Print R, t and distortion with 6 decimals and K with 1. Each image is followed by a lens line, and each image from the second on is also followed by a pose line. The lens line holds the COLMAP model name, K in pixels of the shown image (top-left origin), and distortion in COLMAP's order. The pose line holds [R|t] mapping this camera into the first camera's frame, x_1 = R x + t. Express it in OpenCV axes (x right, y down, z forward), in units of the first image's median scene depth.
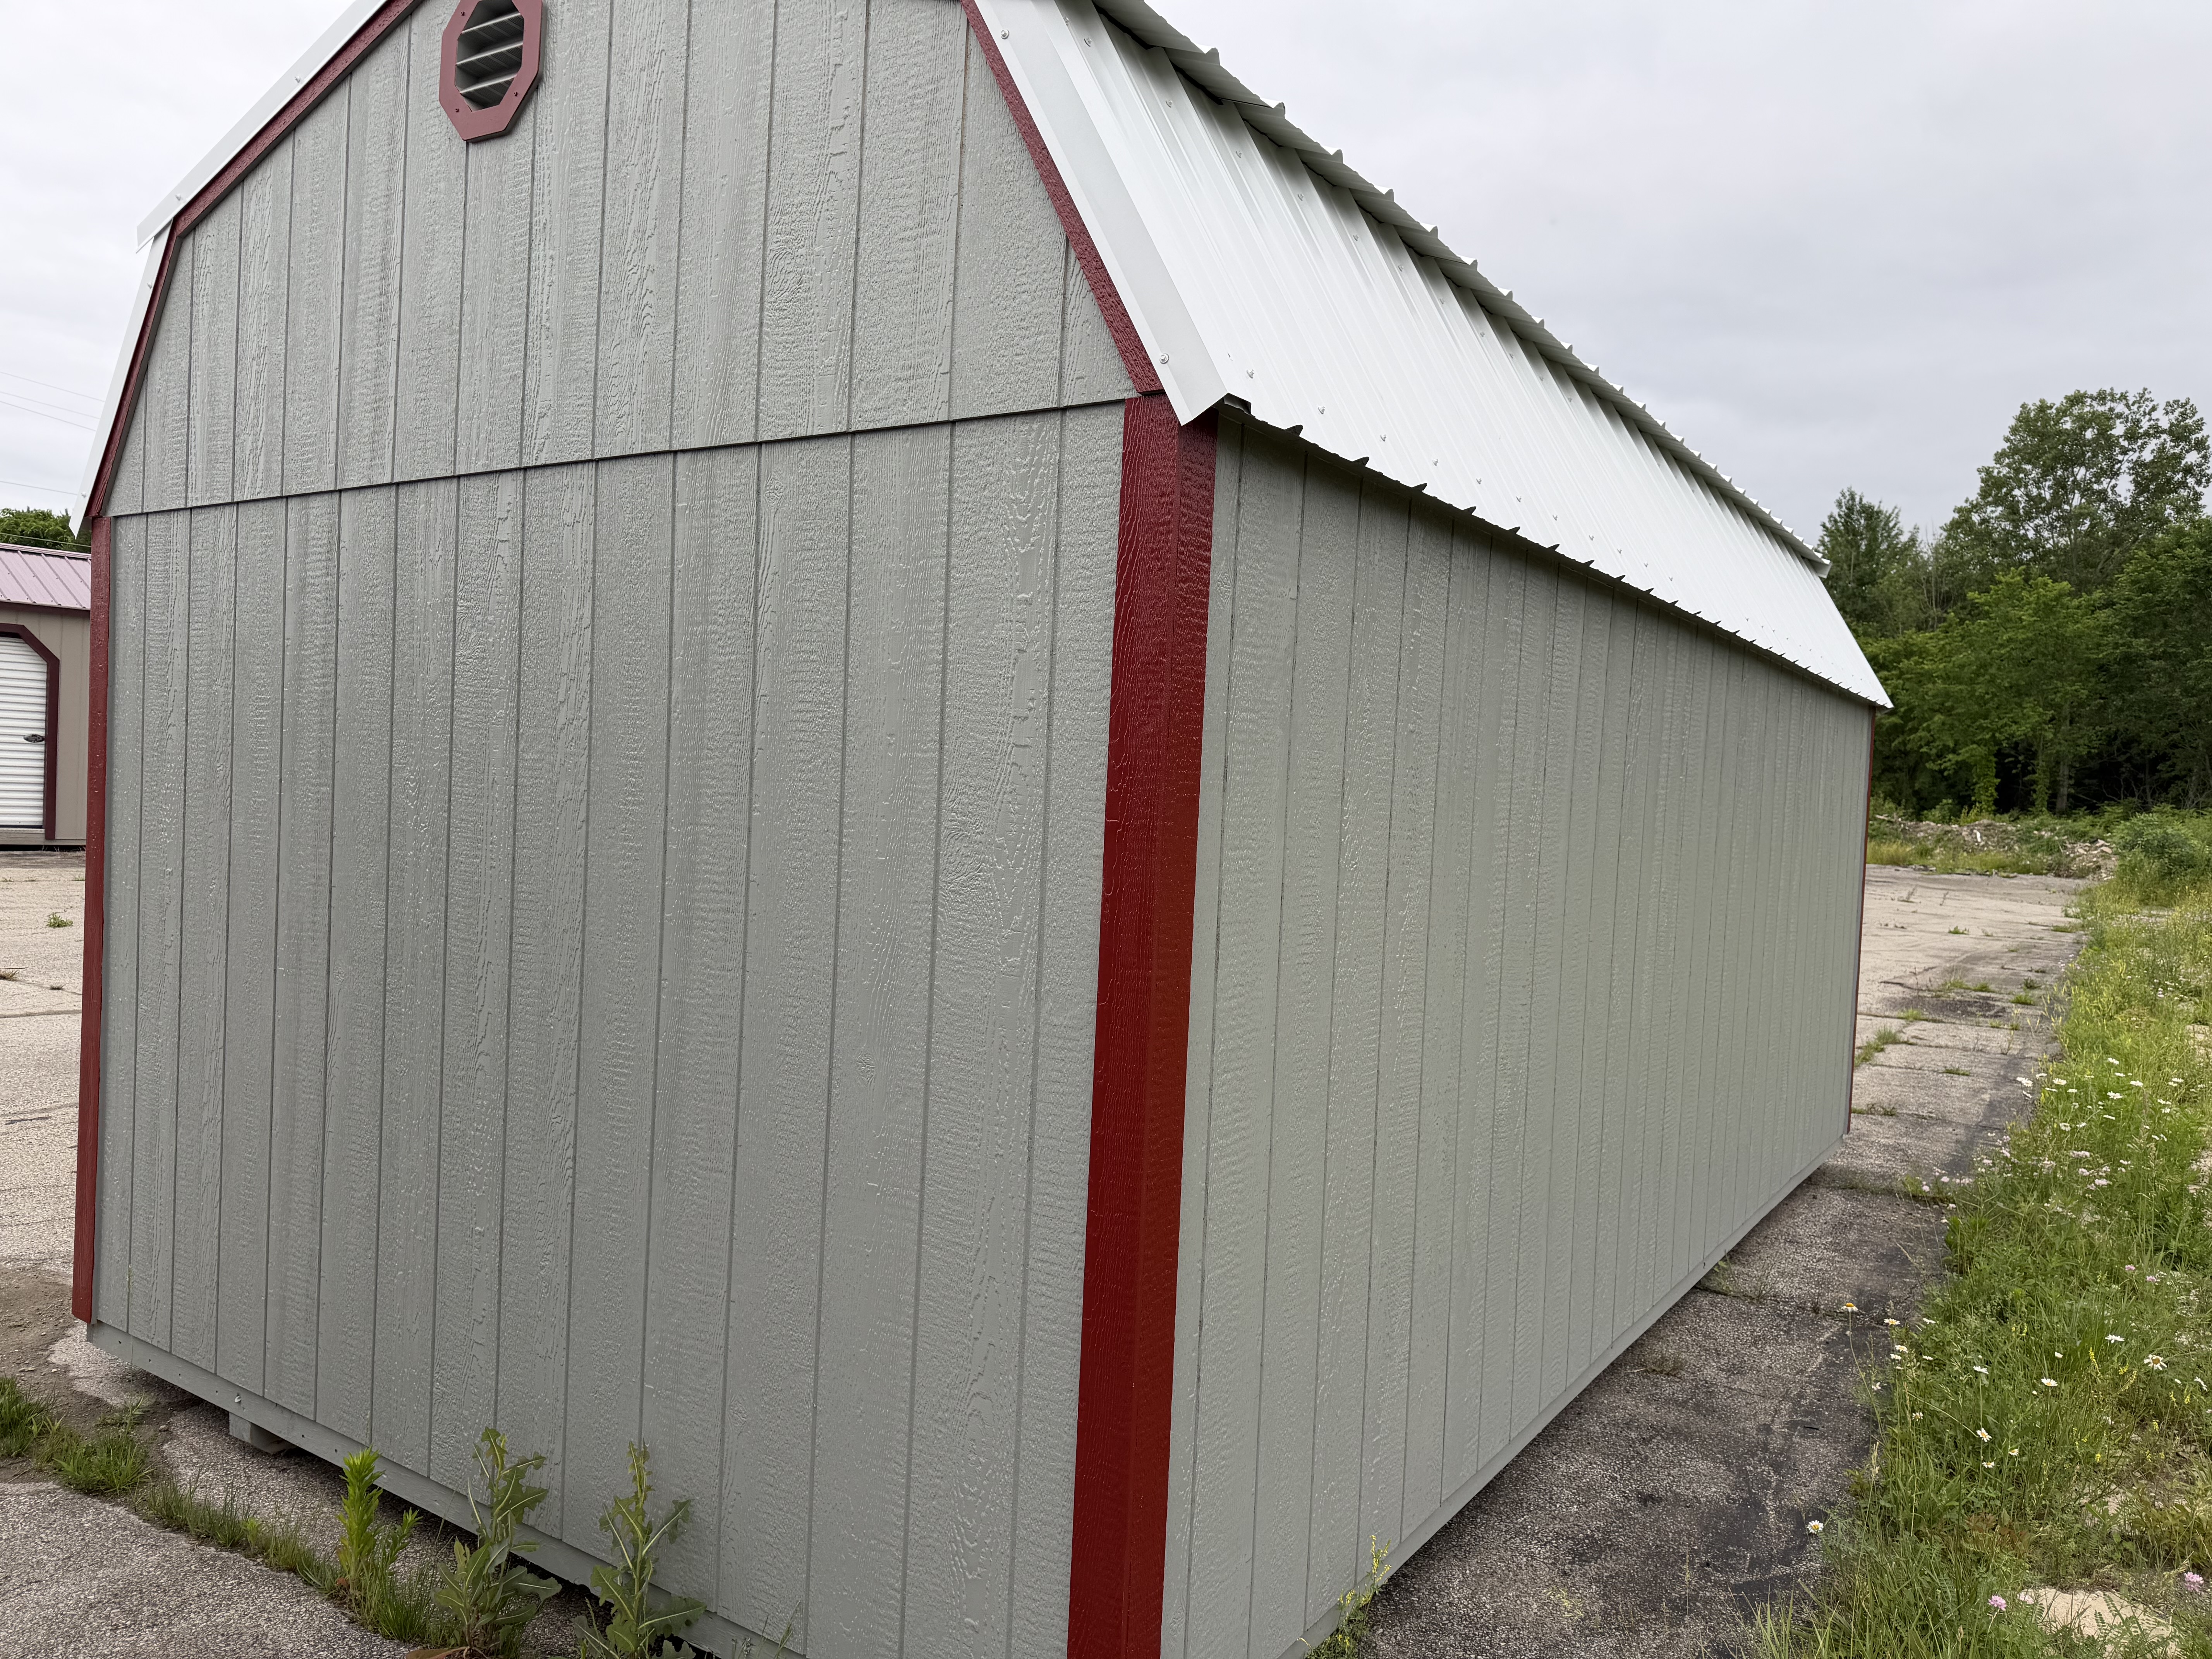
lens RADIAL K [[1566.5, 0, 1096.8], [0, 1566.5, 827.1], [0, 0, 1]] dist [0.007859, -0.007625]
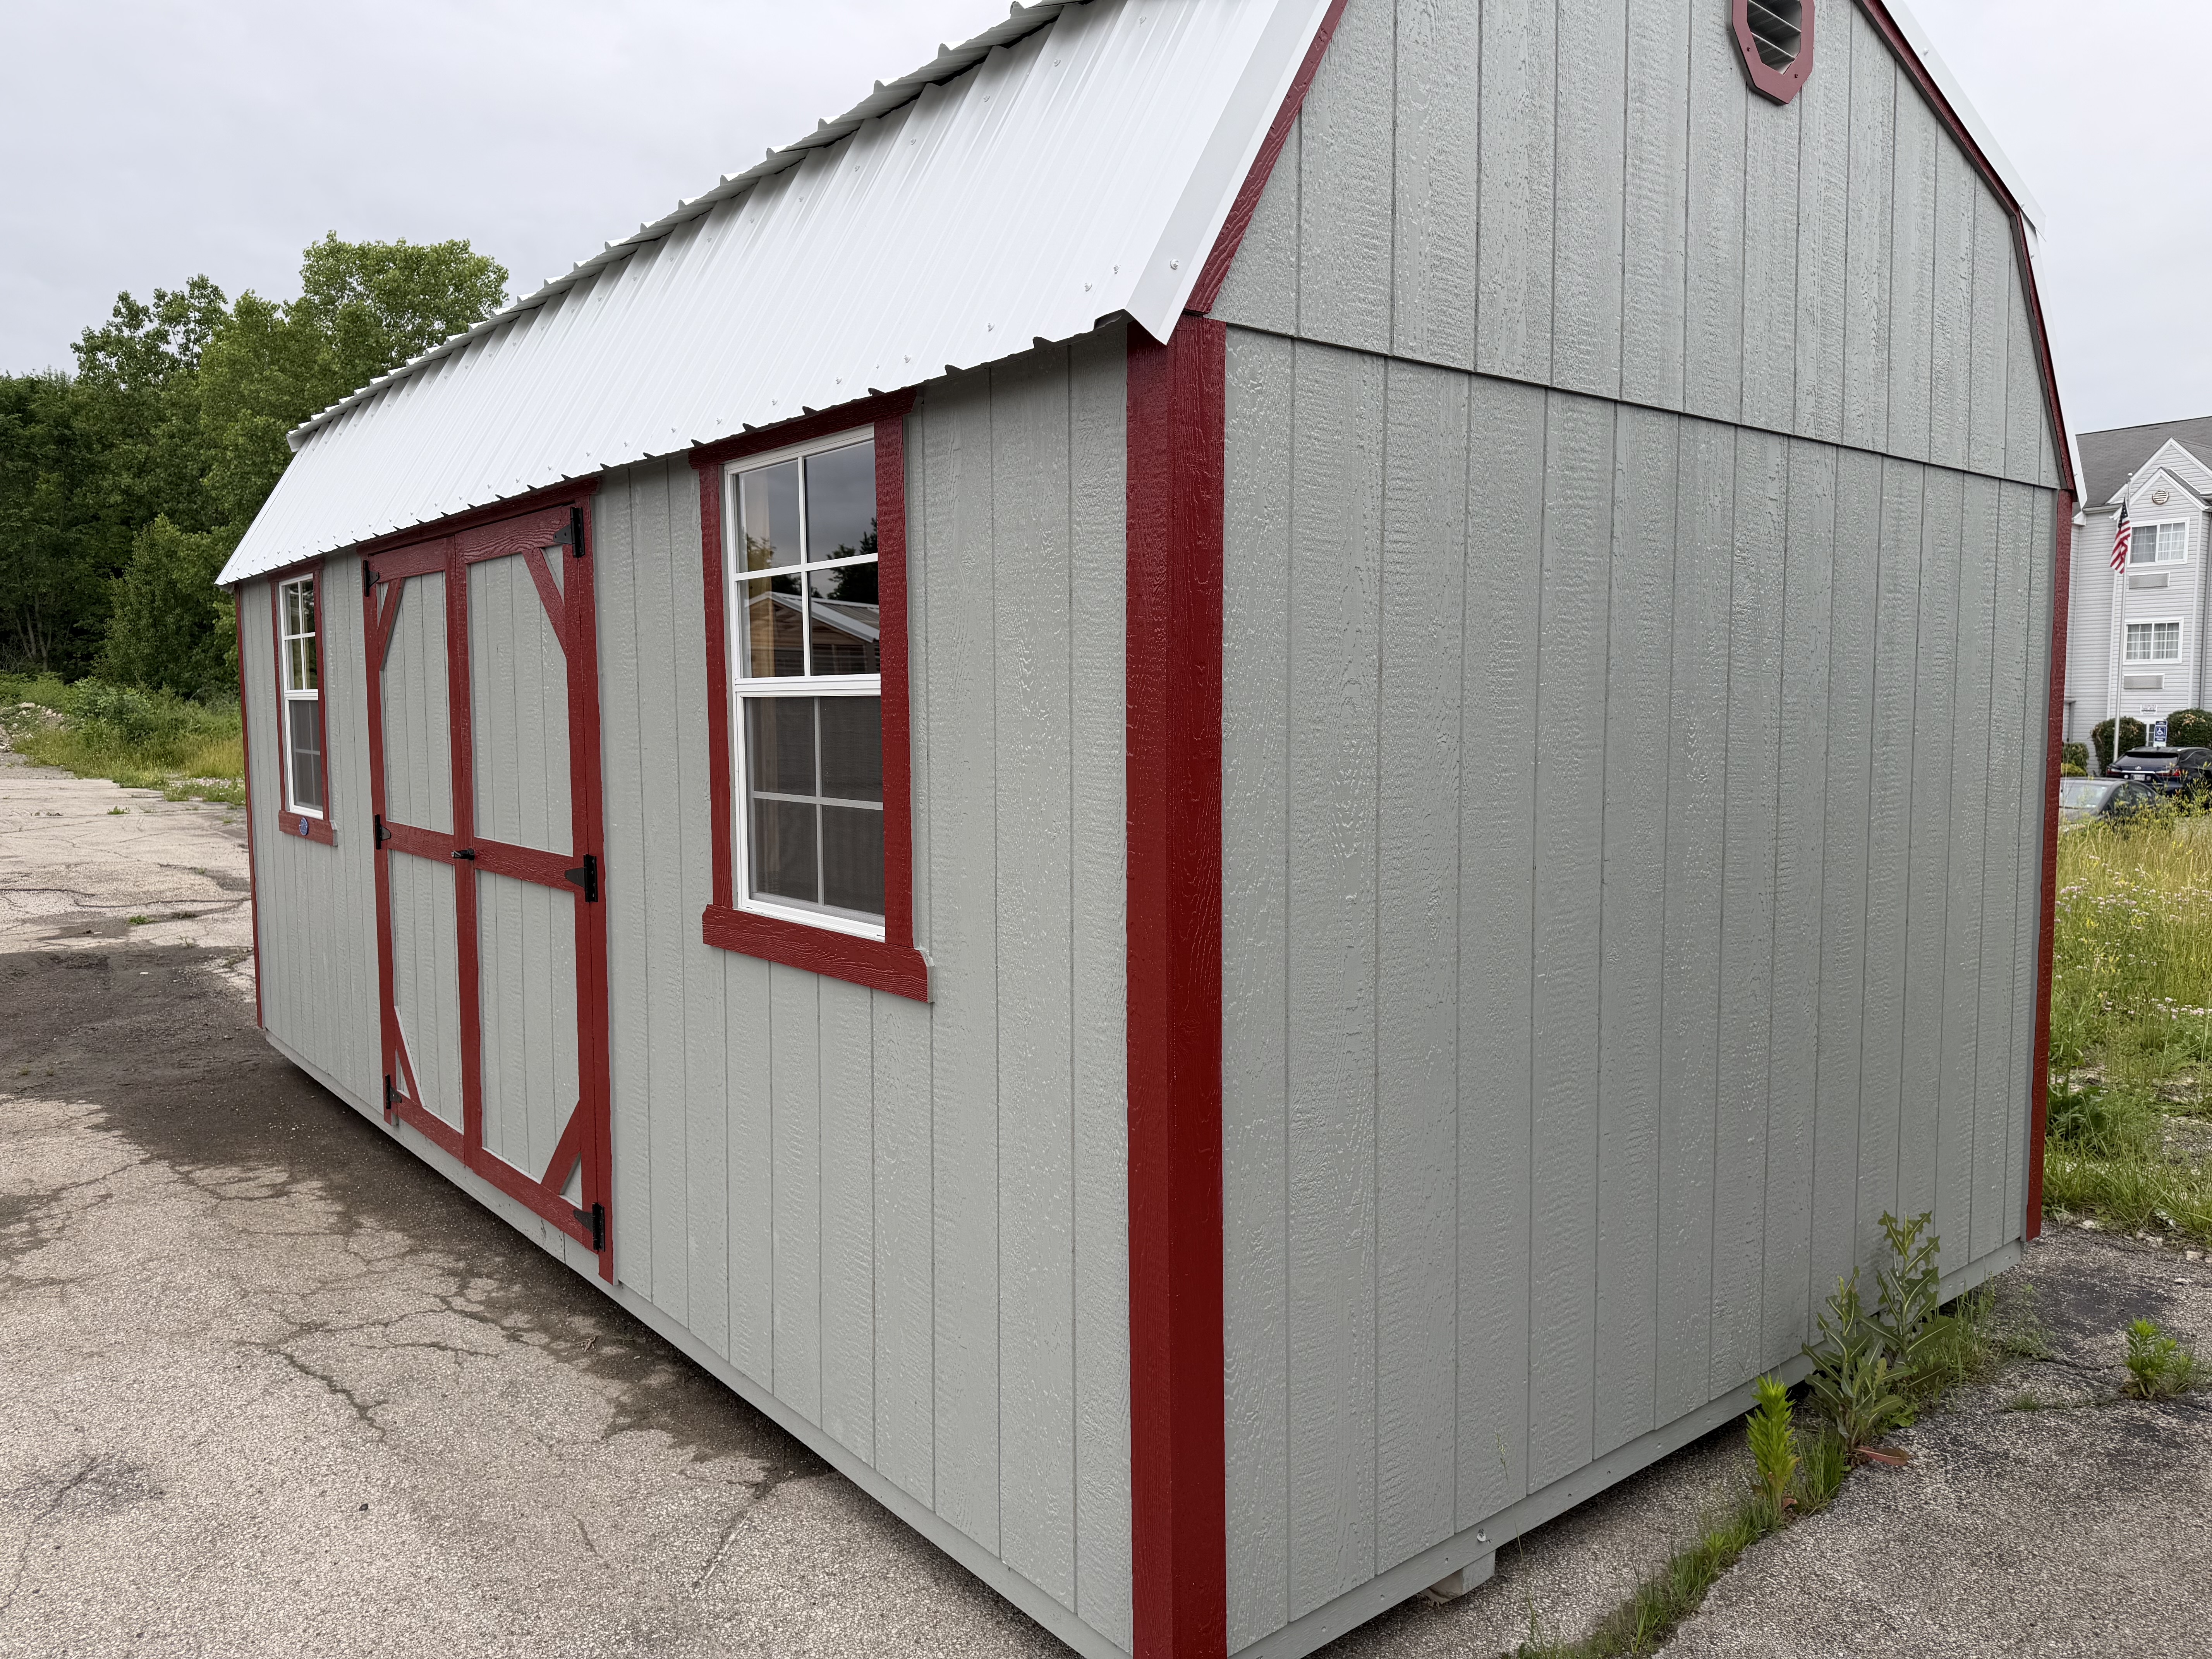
lens RADIAL K [[1566.5, 0, 1096.8], [0, 1566.5, 827.1], [0, 0, 1]] dist [0.007859, -0.007625]
pose [[0.289837, -0.123995, 0.949010, -1.459434], [0.049342, 0.992189, 0.114567, -0.099733], [-0.955803, 0.013620, 0.293692, 1.061857]]
